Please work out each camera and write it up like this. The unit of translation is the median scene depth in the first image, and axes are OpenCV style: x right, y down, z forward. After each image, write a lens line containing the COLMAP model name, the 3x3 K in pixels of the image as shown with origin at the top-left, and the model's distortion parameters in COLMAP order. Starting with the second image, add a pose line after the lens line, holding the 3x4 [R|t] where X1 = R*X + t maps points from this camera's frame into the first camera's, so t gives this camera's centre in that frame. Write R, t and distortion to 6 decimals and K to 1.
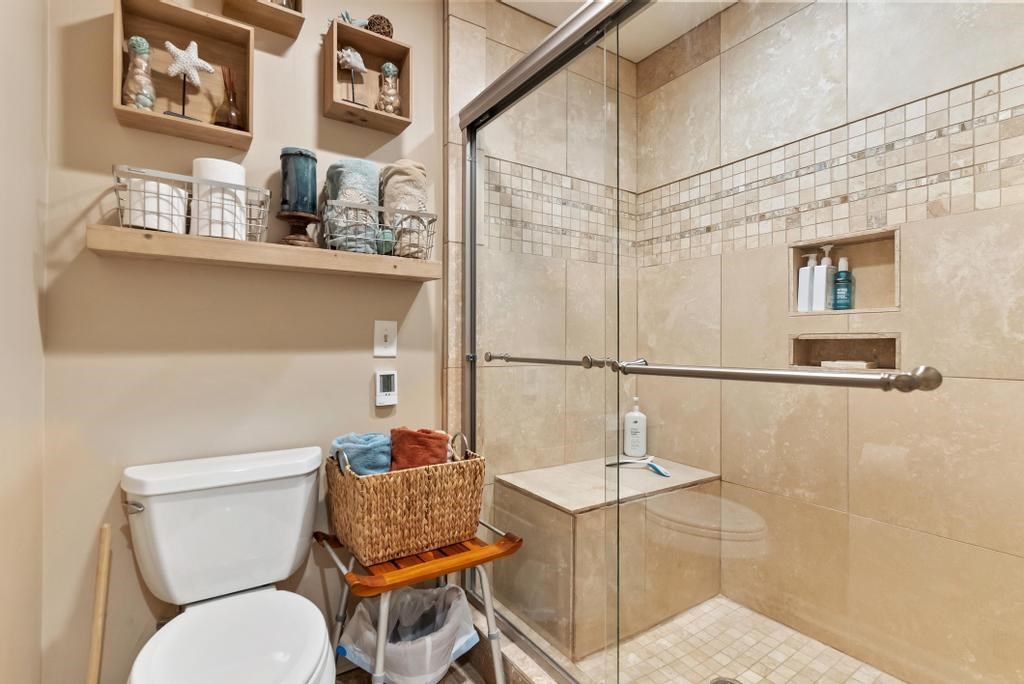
lens RADIAL K [[493.2, 0, 508.2], [0, 493.2, 340.4], [0, 0, 1]] dist [0.000308, 0.000318]
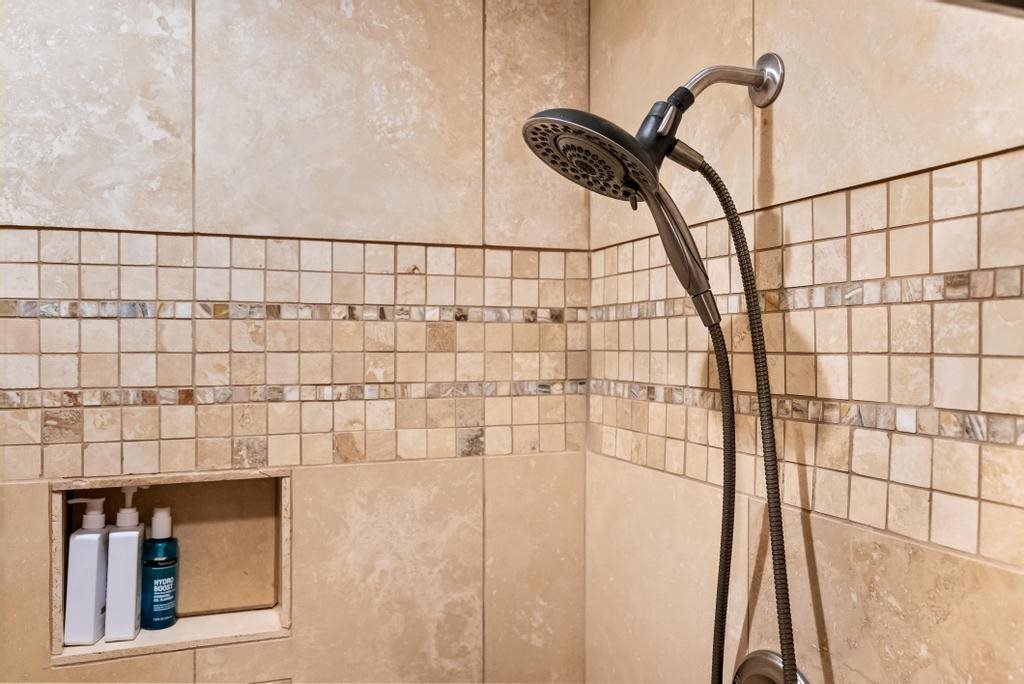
lens RADIAL K [[804.6, 0, 507.7], [0, 804.6, 346.4], [0, 0, 1]] dist [0.018509, -0.018866]
pose [[0.210996, -0.002489, 0.977484, 0.017609], [-0.007118, 0.999966, 0.004083, -0.372479], [-0.977461, -0.007820, 0.210971, 0.610190]]
